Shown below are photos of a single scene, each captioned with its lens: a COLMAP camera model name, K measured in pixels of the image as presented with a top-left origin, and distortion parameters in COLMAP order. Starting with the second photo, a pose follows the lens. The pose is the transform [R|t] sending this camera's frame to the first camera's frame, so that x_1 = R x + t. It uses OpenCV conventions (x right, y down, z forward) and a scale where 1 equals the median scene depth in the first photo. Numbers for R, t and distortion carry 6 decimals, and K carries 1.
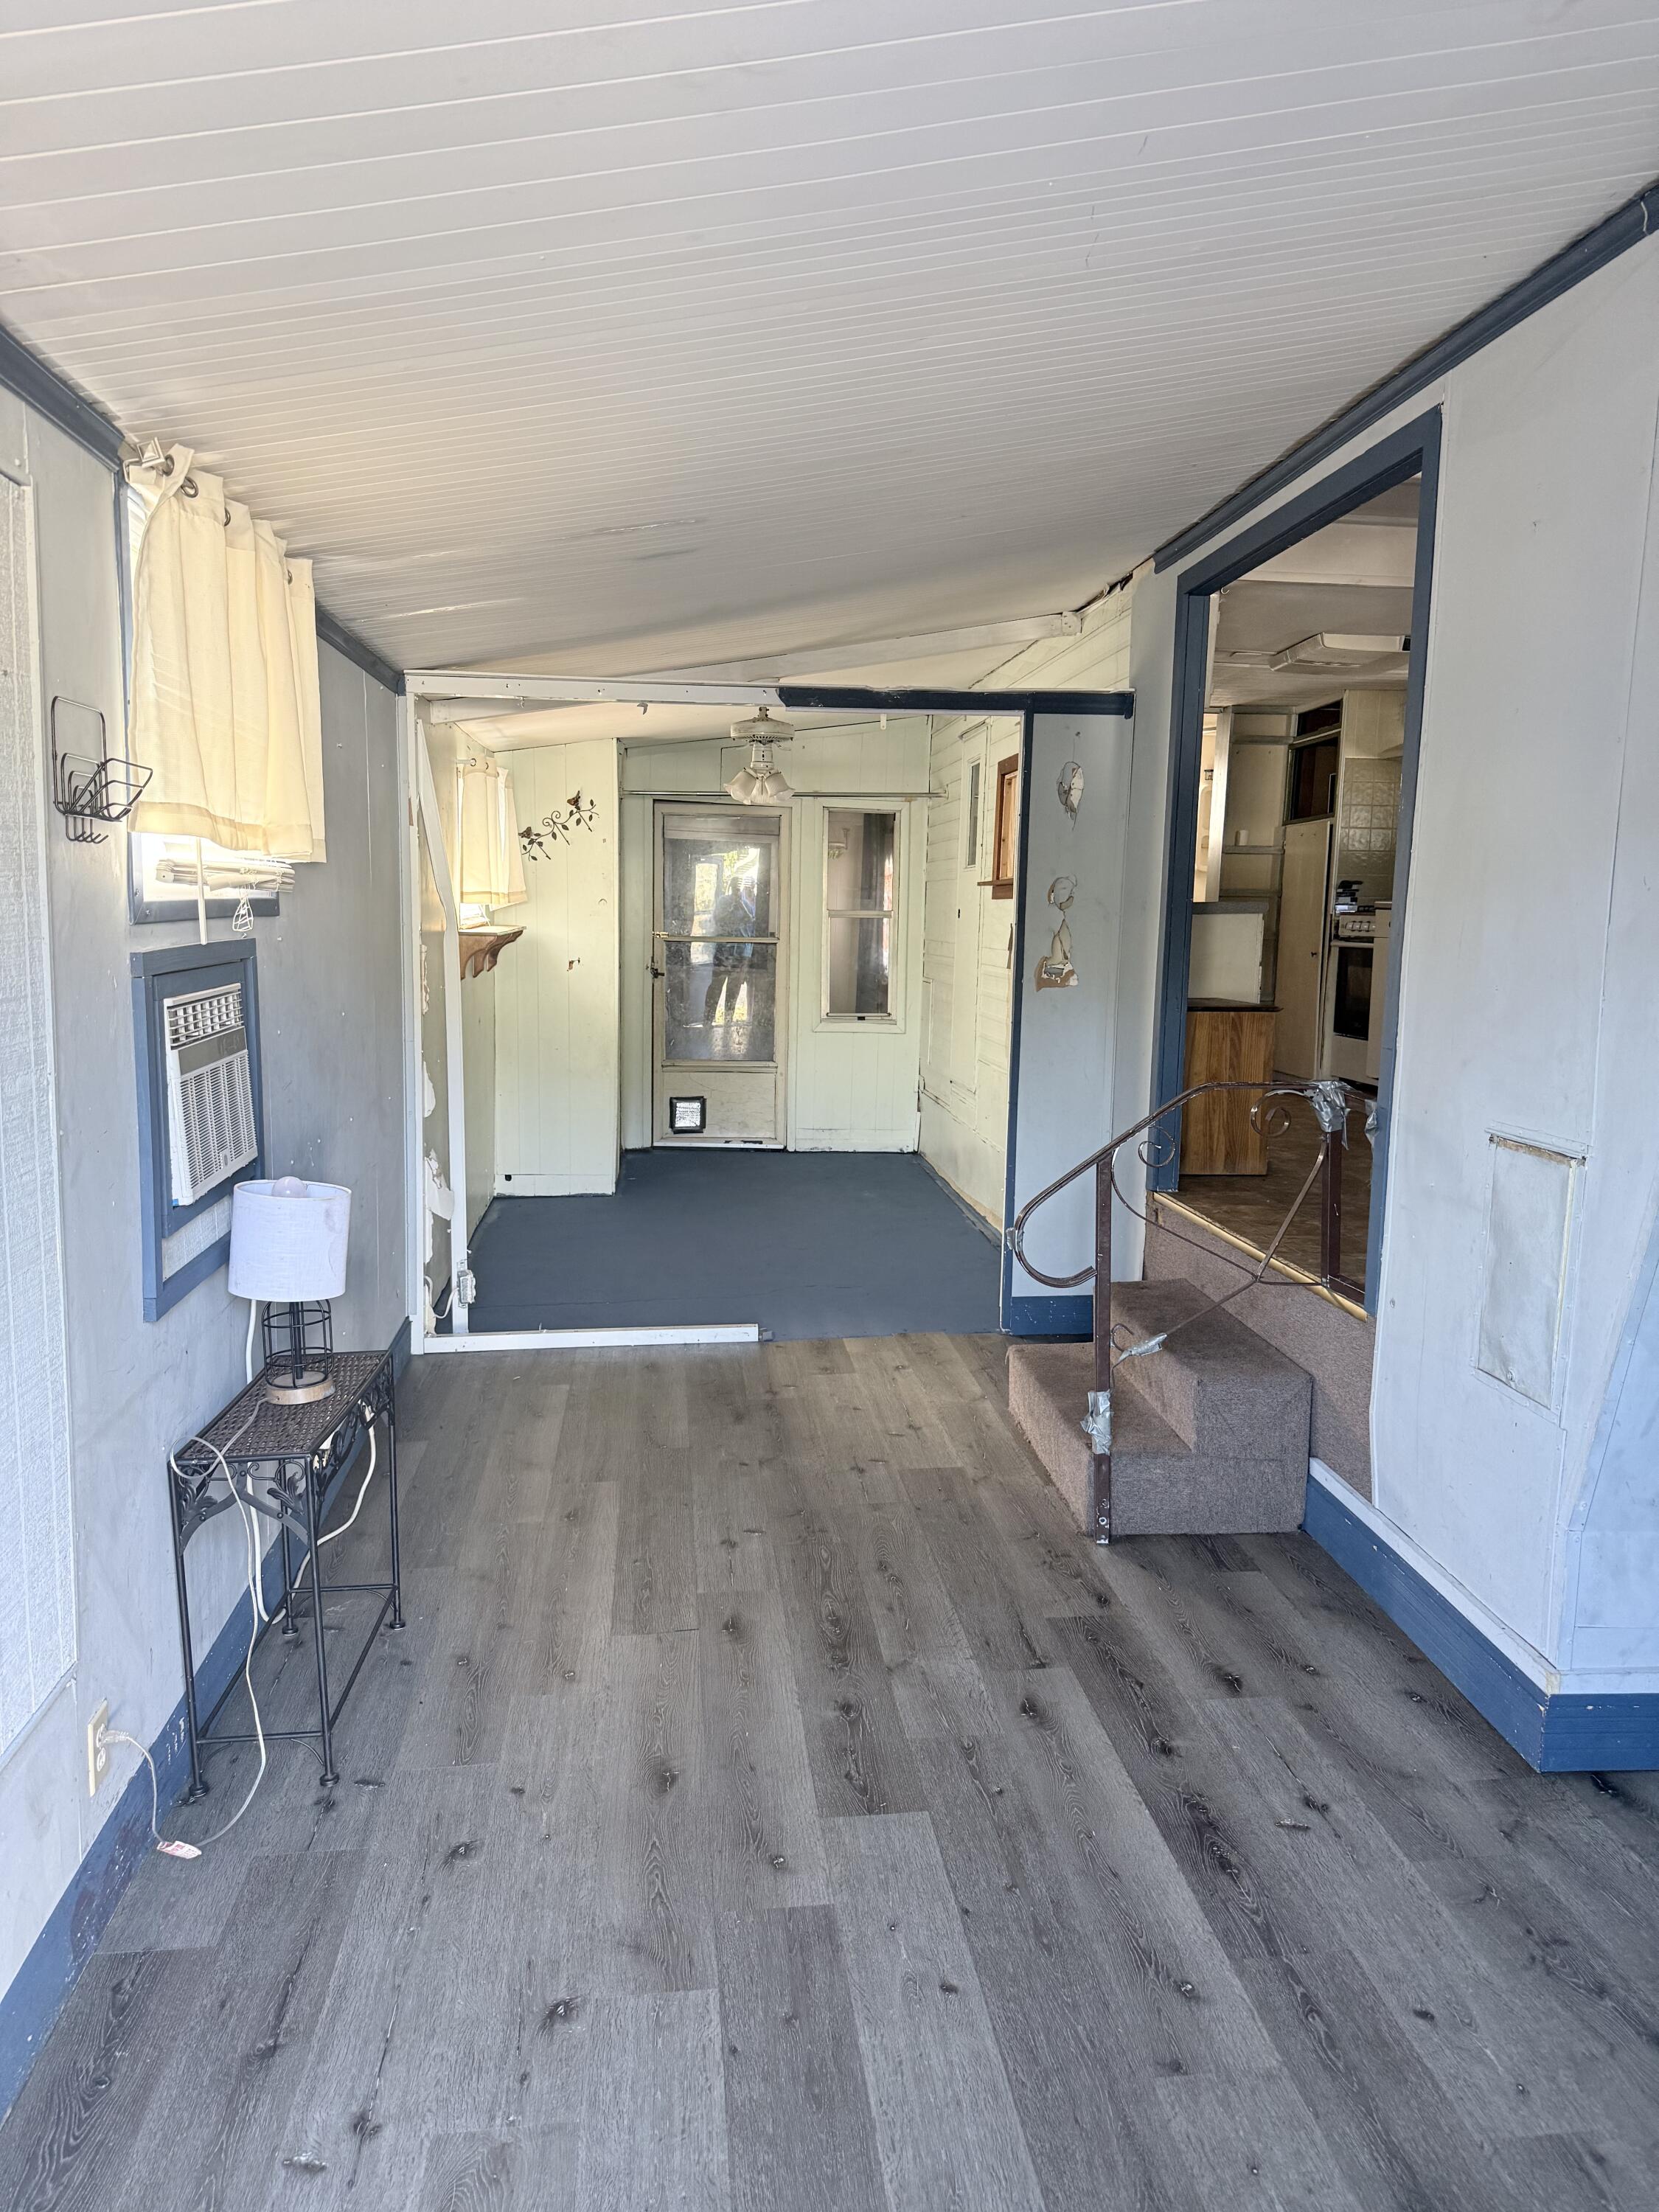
lens RADIAL K [[1533.5, 0, 829.5], [0, 1533.5, 1106.0], [0, 0, 1]] dist [0.000903, 0.000607]
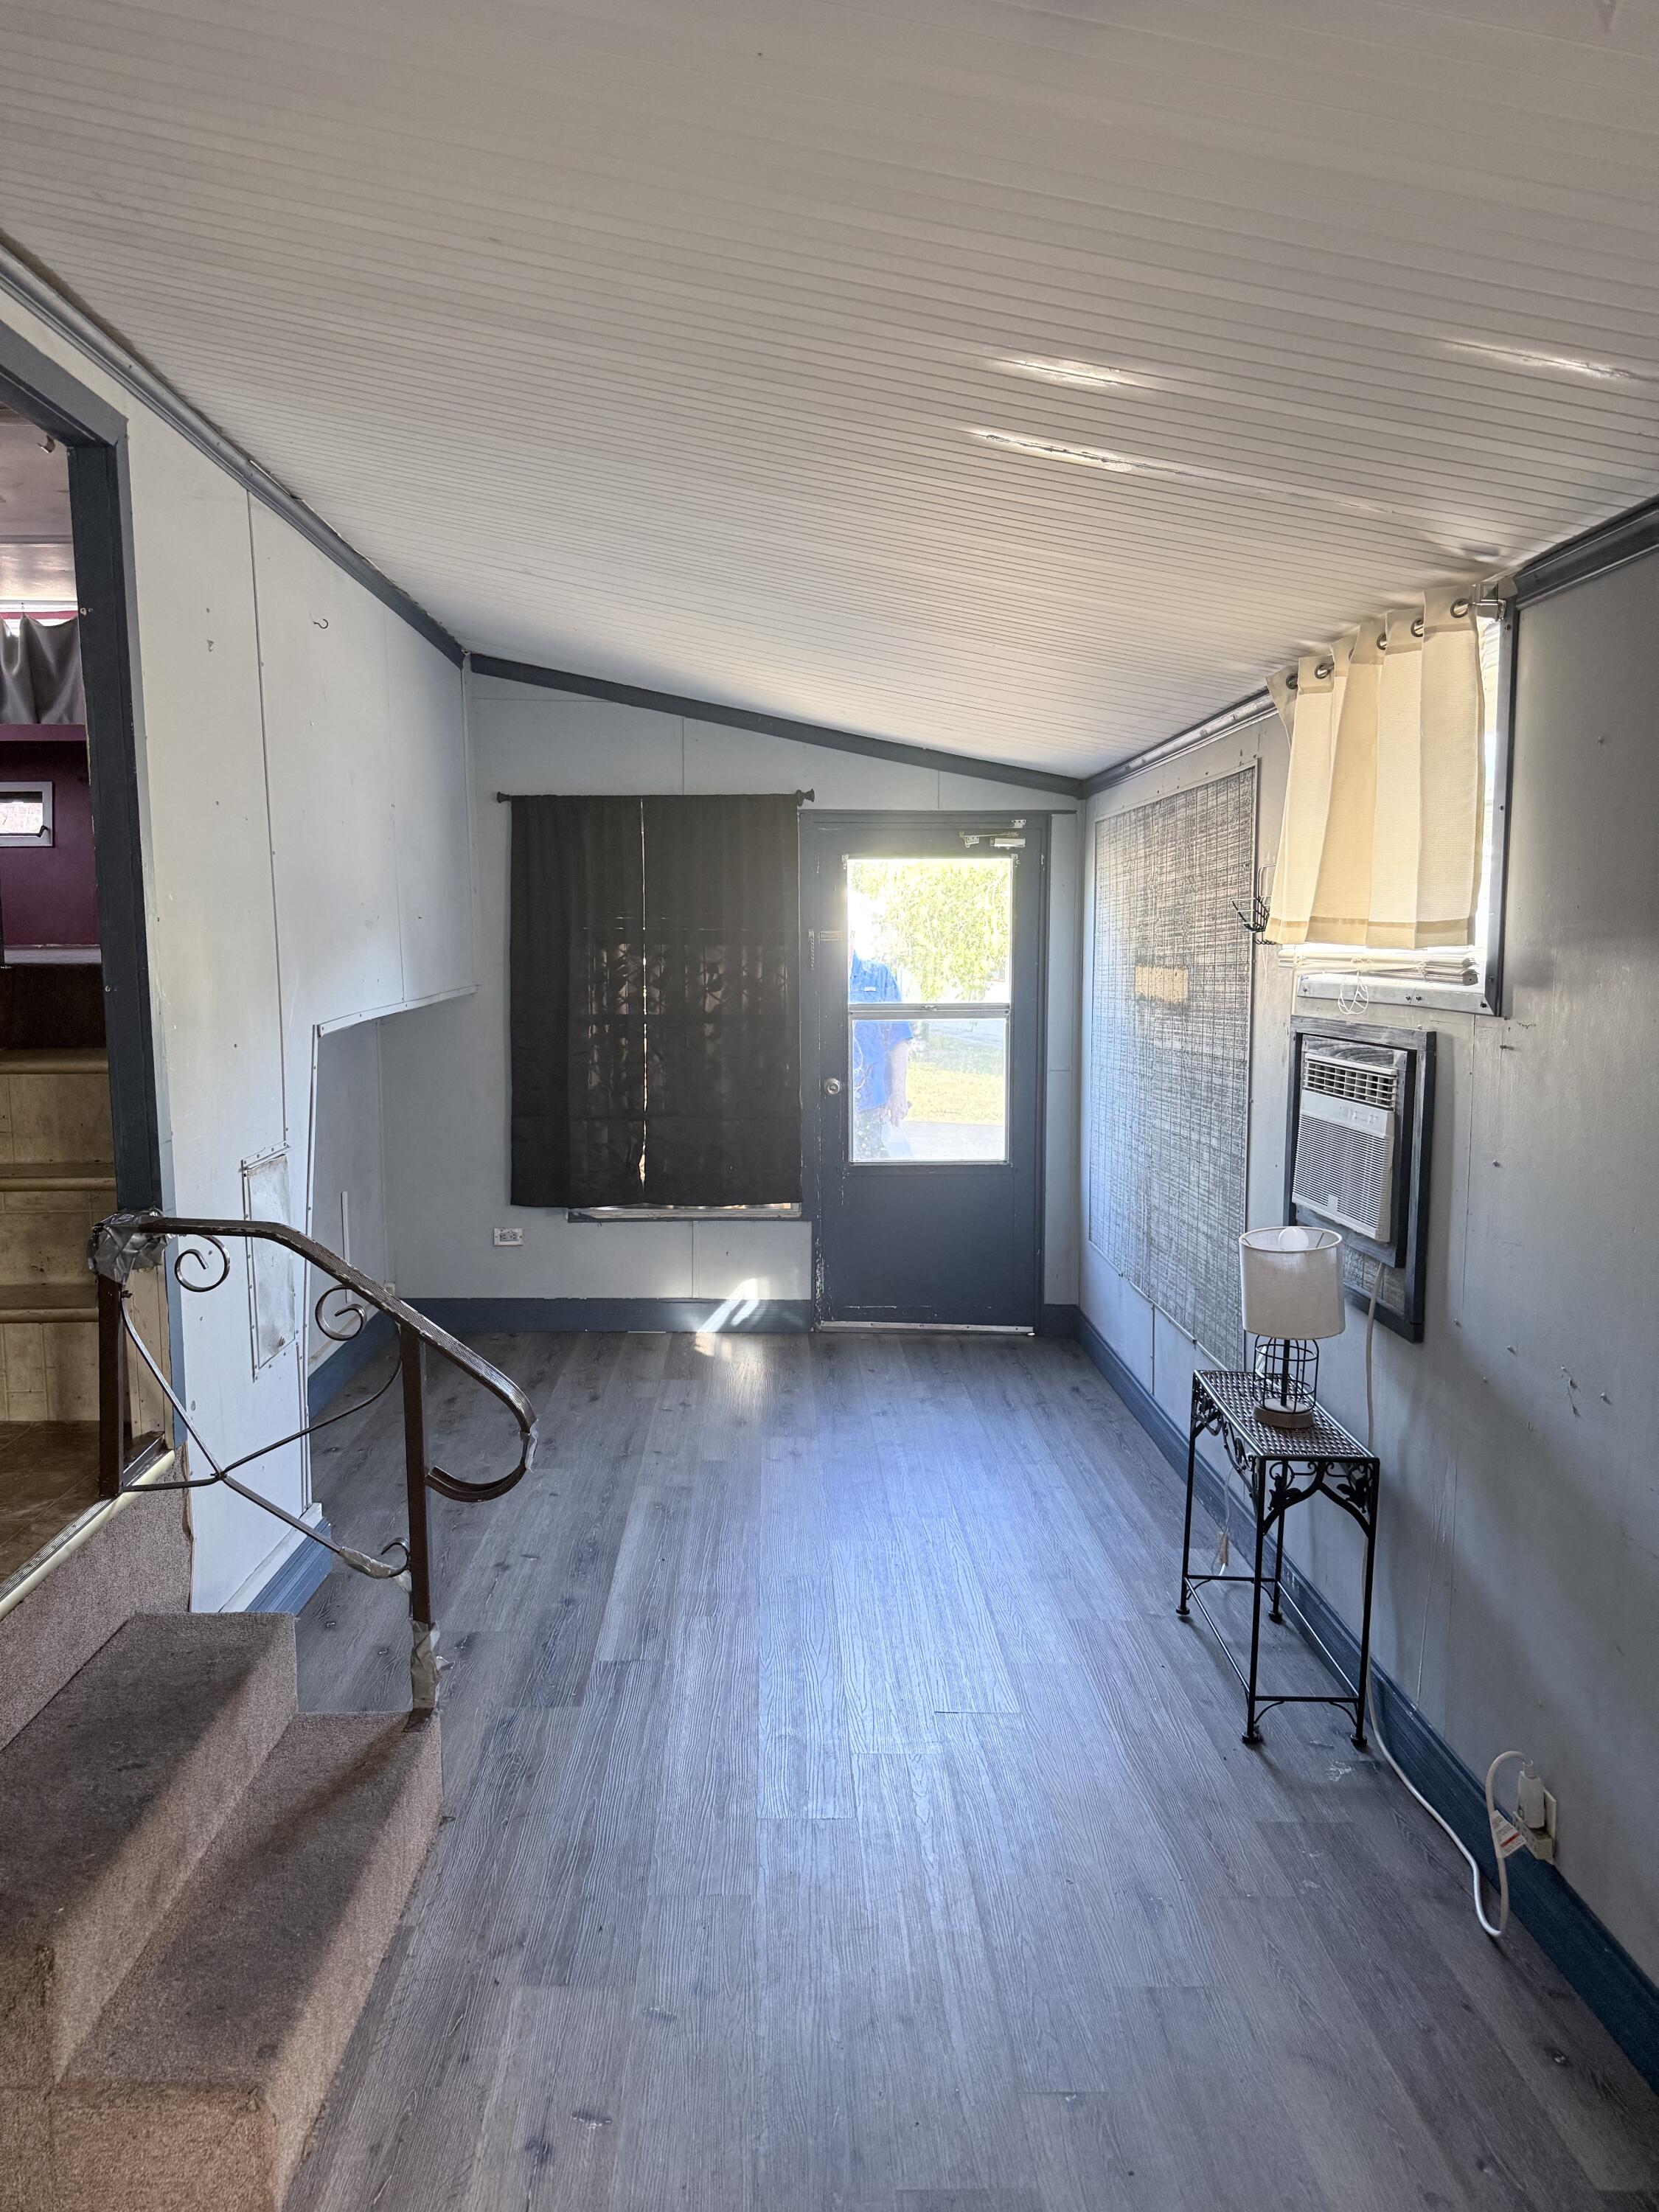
lens RADIAL K [[1533.5, 0, 829.5], [0, 1533.5, 1106.0], [0, 0, 1]] dist [0.000903, 0.000607]
pose [[-0.997601, -0.008454, 0.068712, -0.097819], [0.008670, 0.969445, 0.245157, -0.329749], [-0.068685, 0.245165, -0.967045, 2.191818]]
